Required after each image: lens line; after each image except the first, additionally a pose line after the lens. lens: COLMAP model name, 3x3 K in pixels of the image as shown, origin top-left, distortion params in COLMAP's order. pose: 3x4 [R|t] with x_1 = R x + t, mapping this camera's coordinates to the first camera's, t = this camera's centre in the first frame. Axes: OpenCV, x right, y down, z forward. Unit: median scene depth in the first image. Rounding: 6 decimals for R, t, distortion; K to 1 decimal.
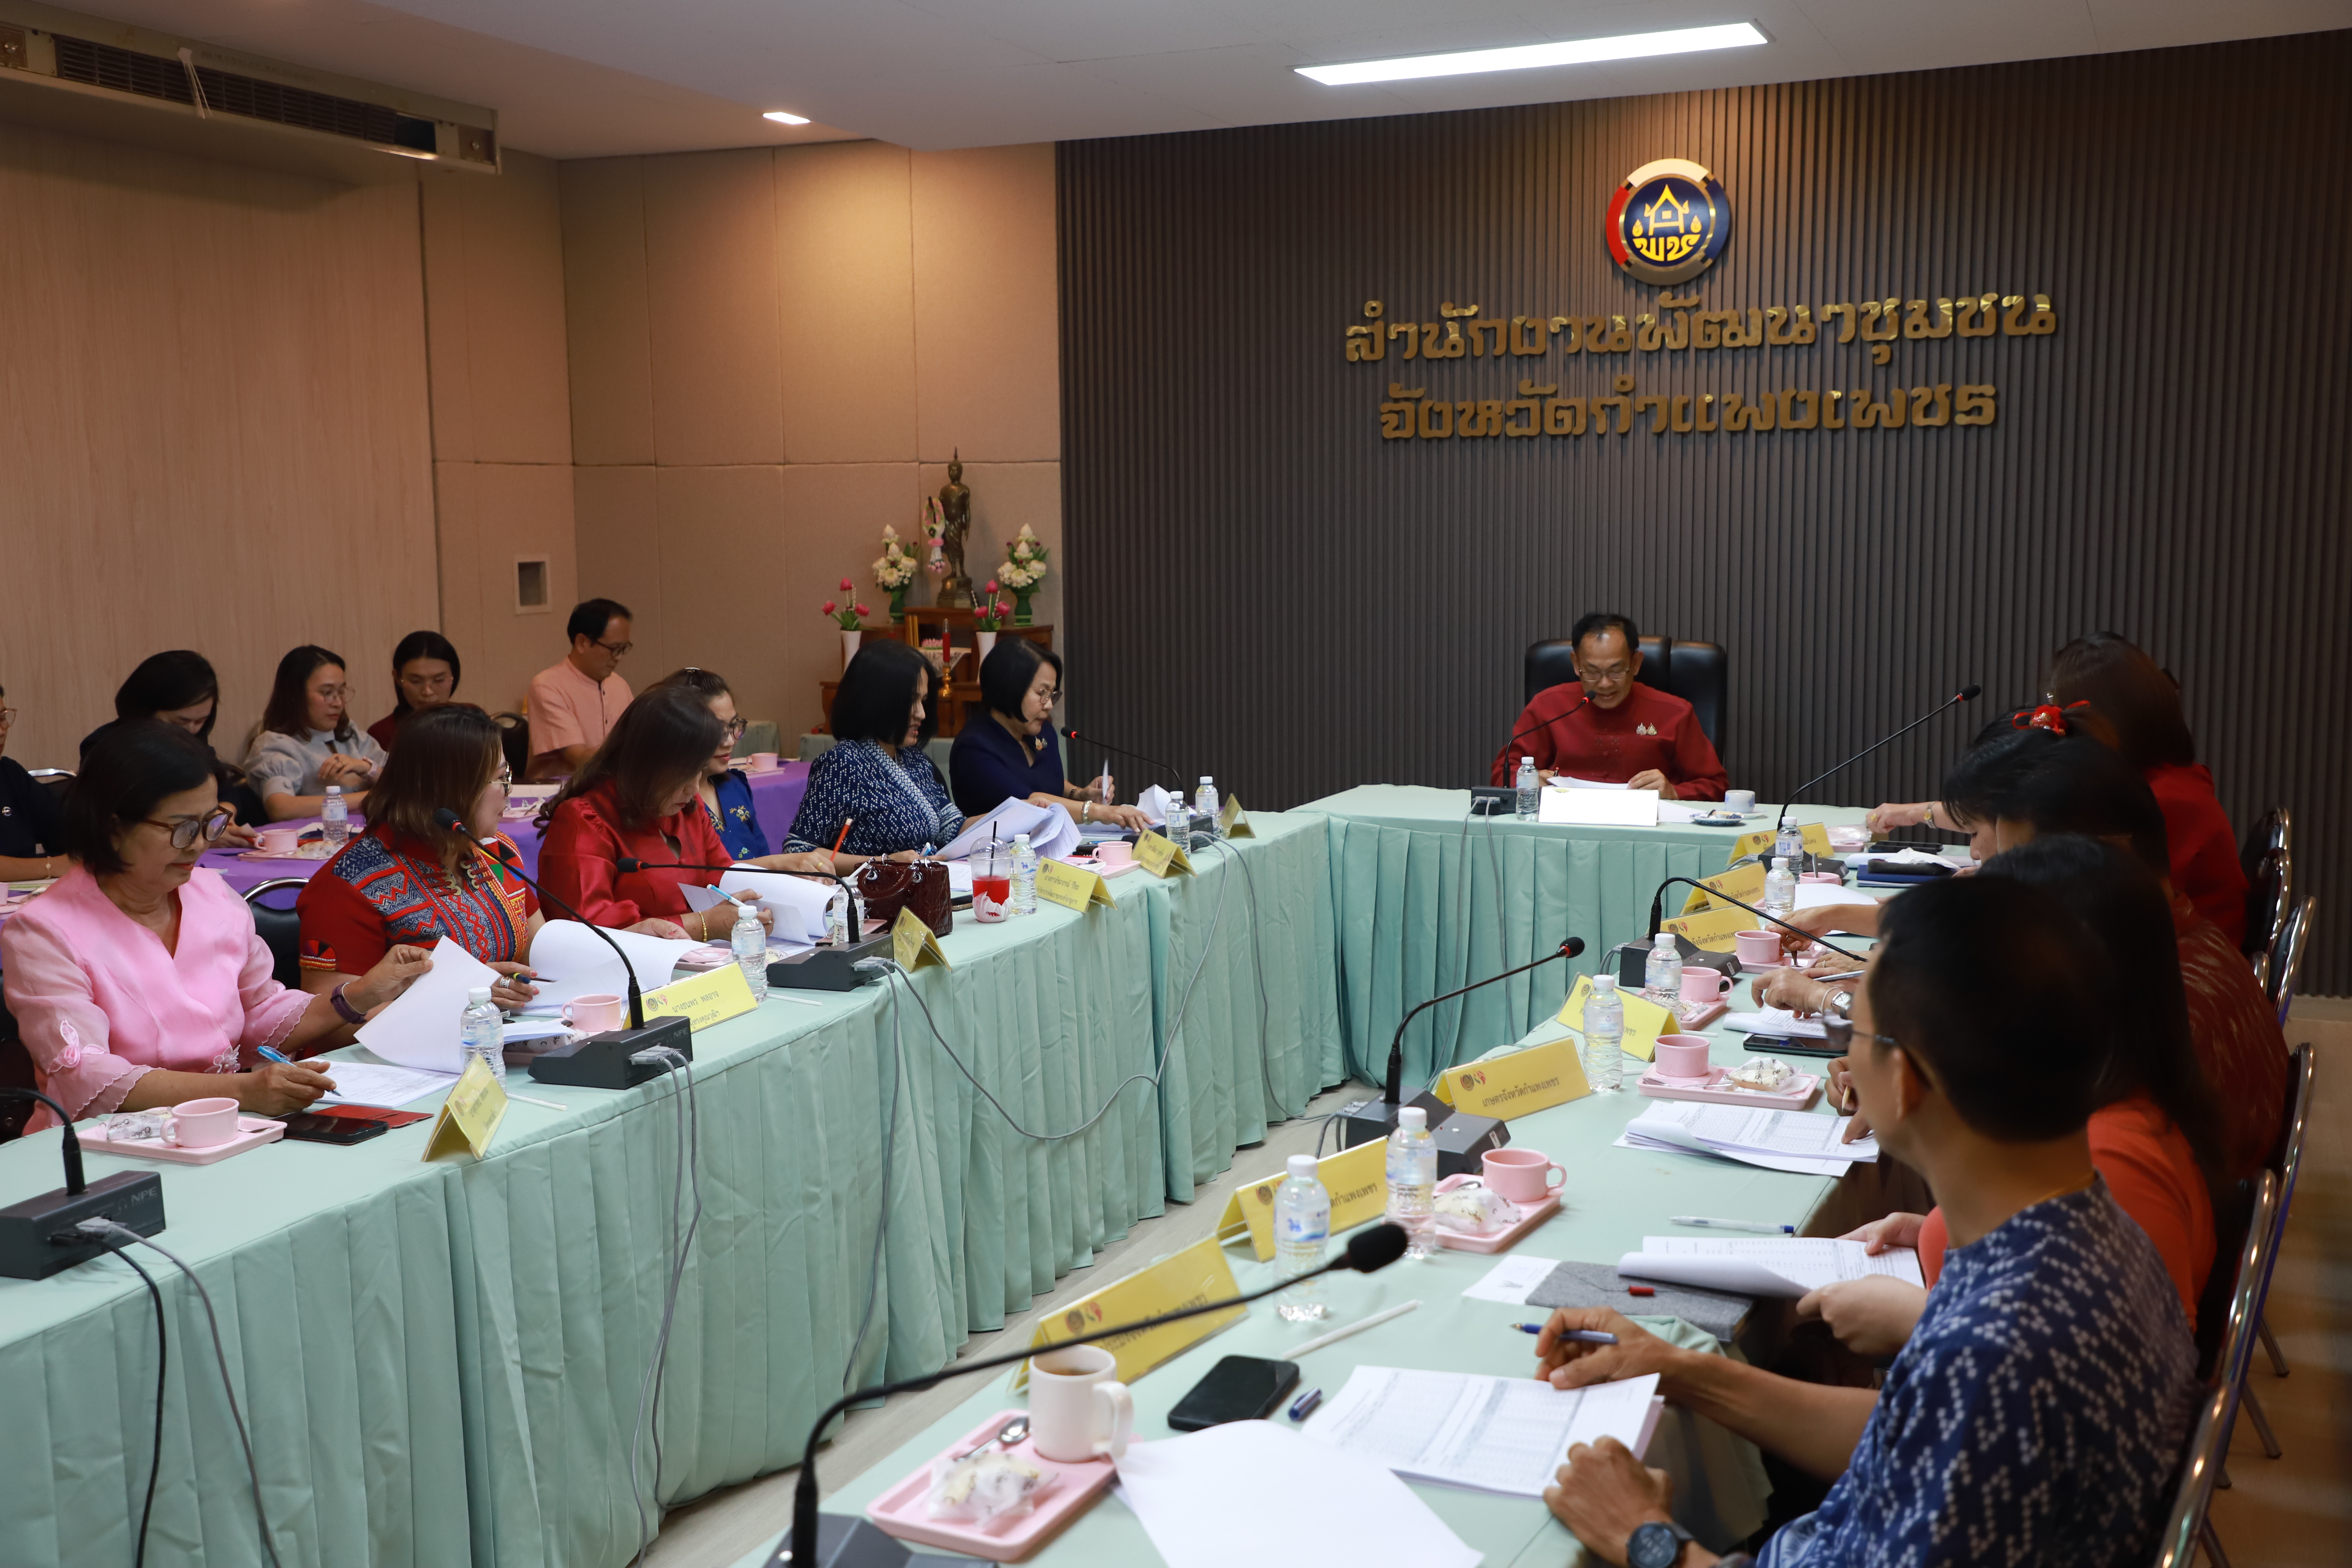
lens RADIAL K [[2373.4, 0, 1177.3], [0, 2373.4, 790.2], [0, 0, 1]] dist [-0.002790, 0.000000]
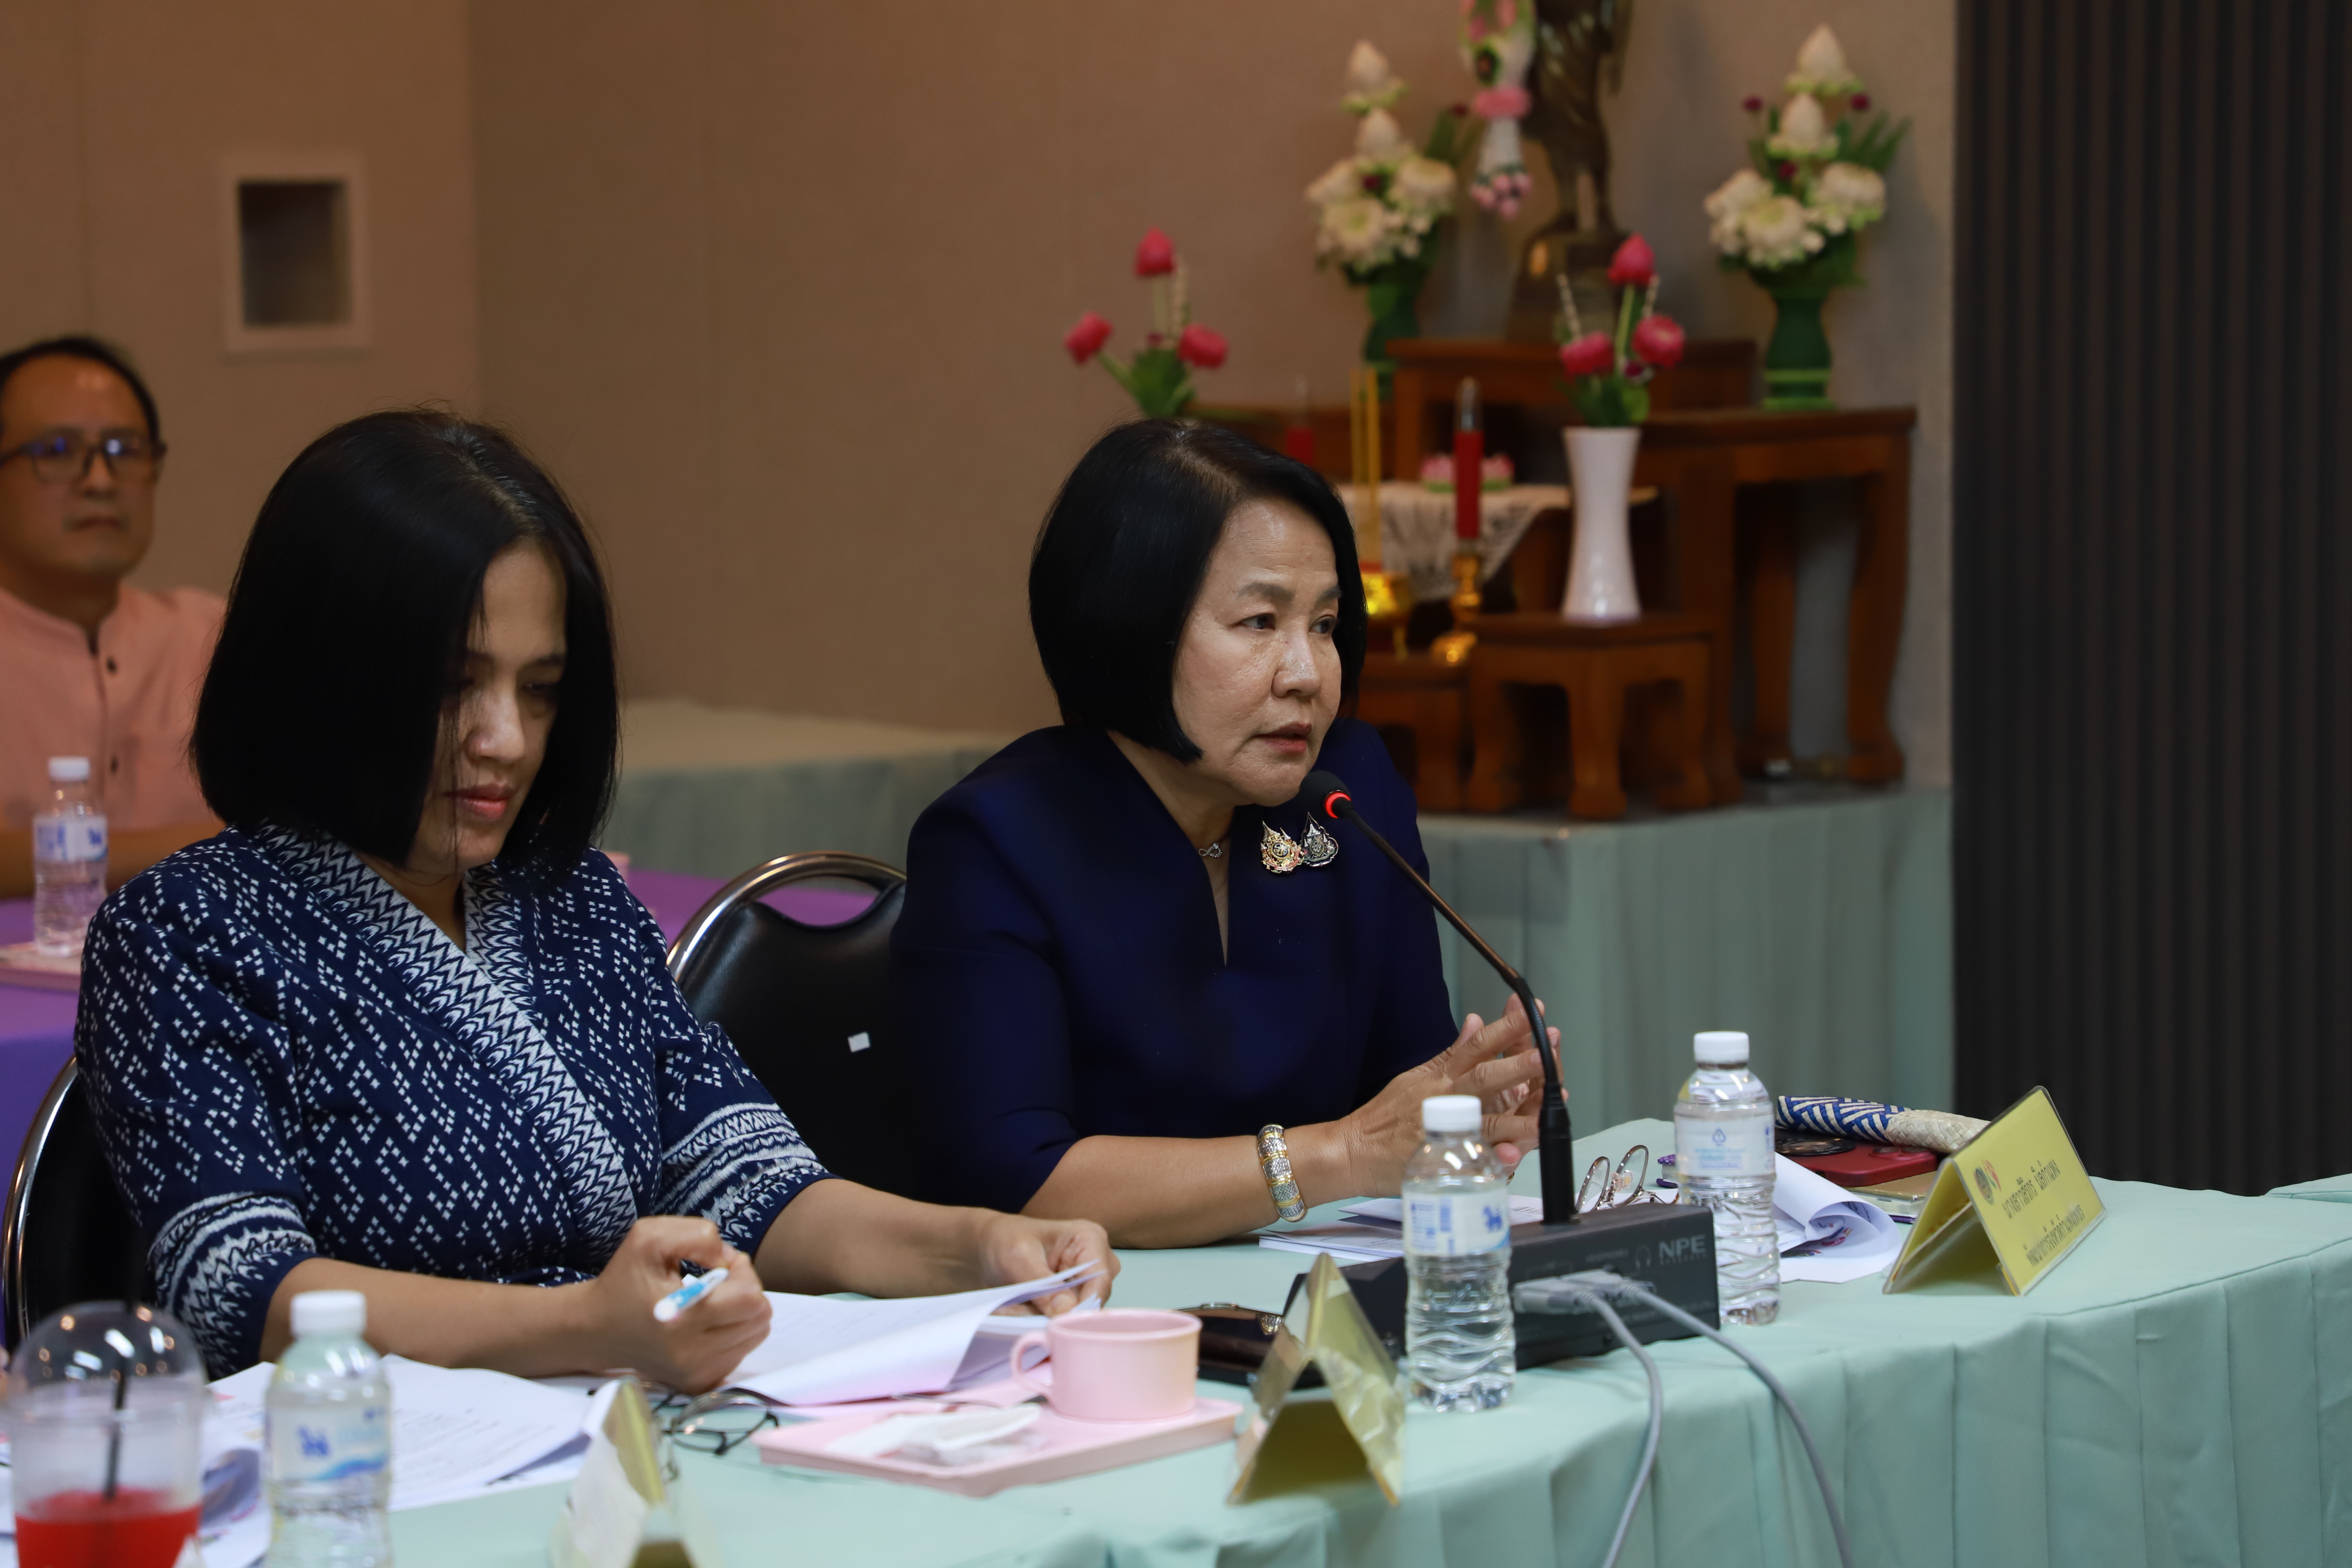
lens RADIAL K [[6988.4, 0, 1175.6], [0, 6988.4, 783.1], [0, 0, 1]] dist [0.206613, 0.000000]
pose [[0.944954, 0.022635, -0.326419, 0.127894], [-0.029662, 0.999423, -0.016565, -0.011899], [0.325856, 0.025335, 0.945080, 0.230788]]
